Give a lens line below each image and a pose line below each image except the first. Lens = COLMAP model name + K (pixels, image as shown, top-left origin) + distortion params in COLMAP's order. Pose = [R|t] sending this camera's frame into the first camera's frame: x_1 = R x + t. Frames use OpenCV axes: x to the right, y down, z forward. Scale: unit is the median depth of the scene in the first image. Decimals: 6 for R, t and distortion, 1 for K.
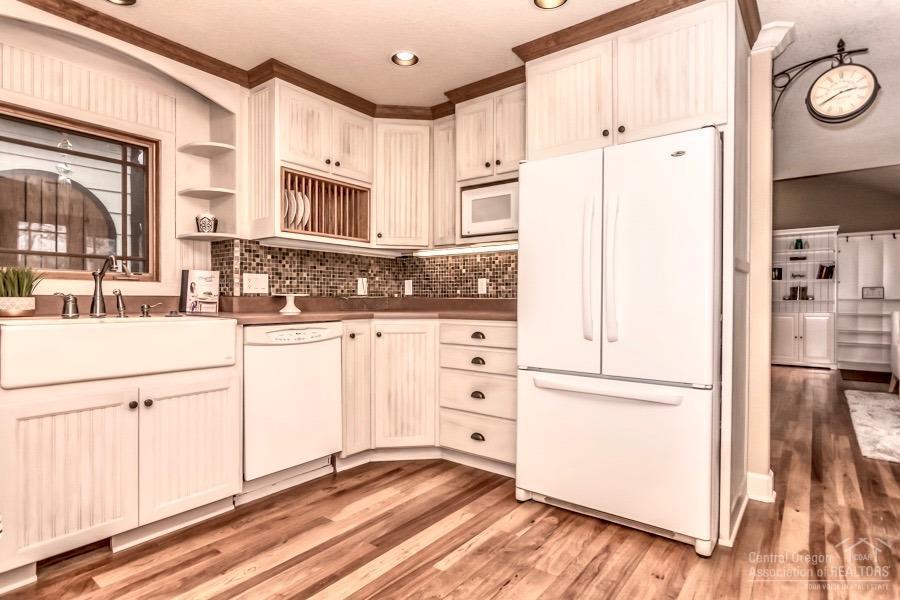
lens RADIAL K [[475.2, 0, 451.2], [0, 475.2, 302.1], [0, 0, 1]] dist [0.000685, 0.000947]
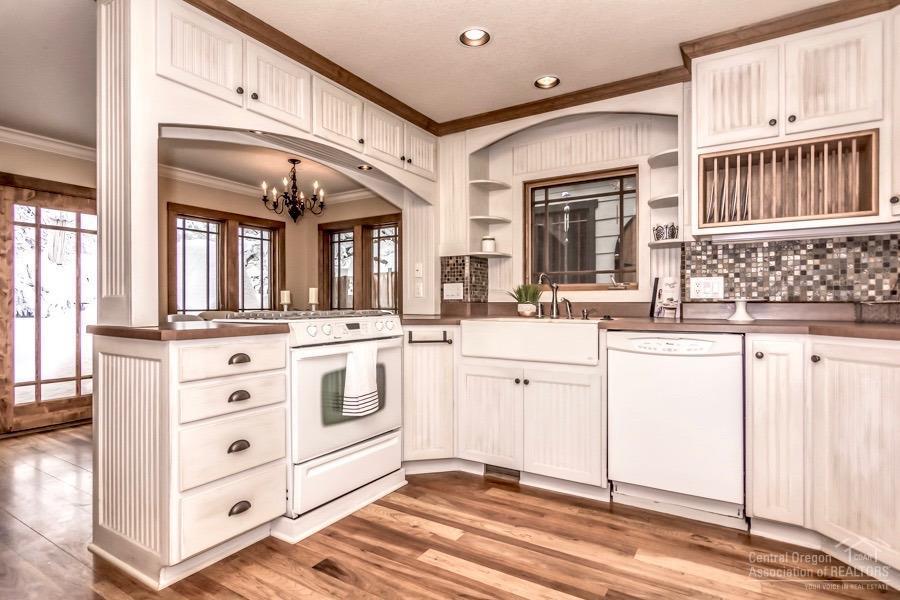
lens RADIAL K [[475.2, 0, 451.2], [0, 475.2, 302.1], [0, 0, 1]] dist [0.000685, 0.000947]
pose [[0.093465, -0.005634, -0.995607, 0.568500], [-0.006082, 0.999962, -0.006230, -0.003958], [0.995604, 0.006638, 0.093427, 0.543976]]
